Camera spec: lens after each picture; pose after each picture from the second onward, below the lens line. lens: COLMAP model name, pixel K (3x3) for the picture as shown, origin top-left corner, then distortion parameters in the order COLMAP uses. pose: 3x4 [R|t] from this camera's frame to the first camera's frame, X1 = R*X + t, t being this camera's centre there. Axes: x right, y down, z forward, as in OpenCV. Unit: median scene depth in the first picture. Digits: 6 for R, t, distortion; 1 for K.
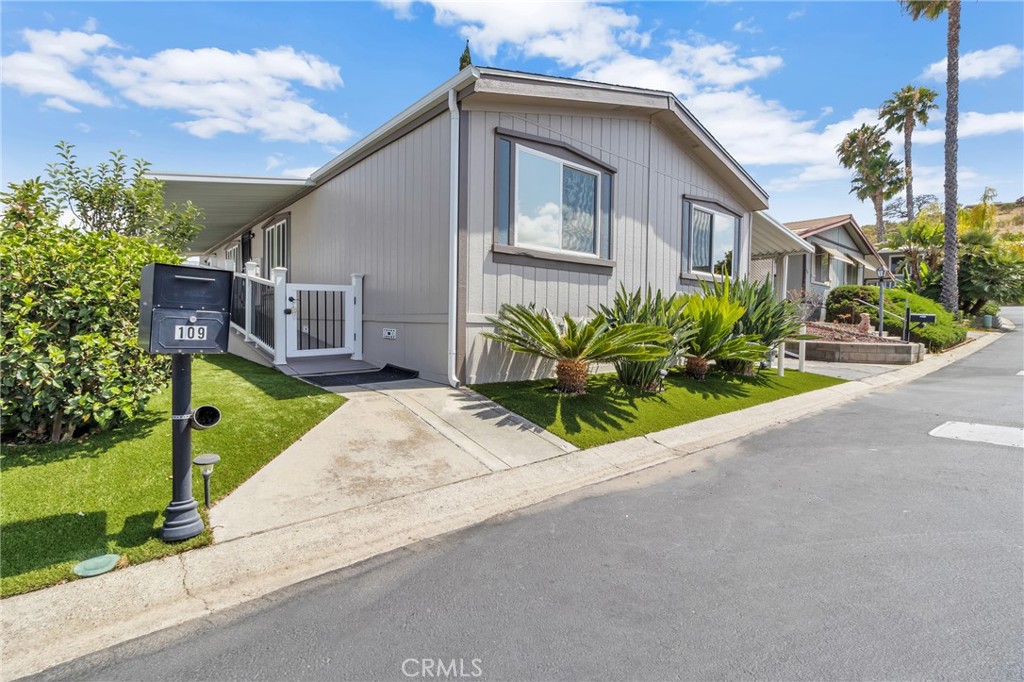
lens RADIAL K [[468.9, 0, 512.7], [0, 468.9, 340.8], [0, 0, 1]] dist [0.001575, 0.000324]
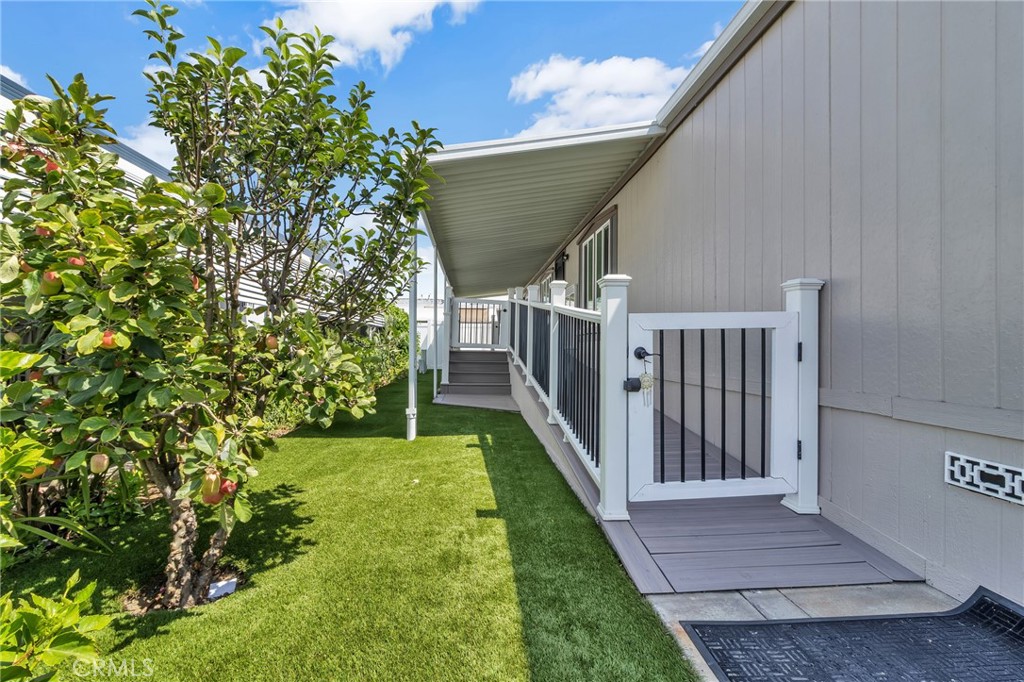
lens RADIAL K [[468.9, 0, 512.1], [0, 468.9, 346.7], [0, 0, 1]] dist [0.001575, 0.000324]
pose [[0.809582, -0.012394, -0.586876, -0.301177], [-0.017801, 0.998799, -0.045649, -0.068433], [0.586737, 0.047404, 0.808389, 0.565517]]
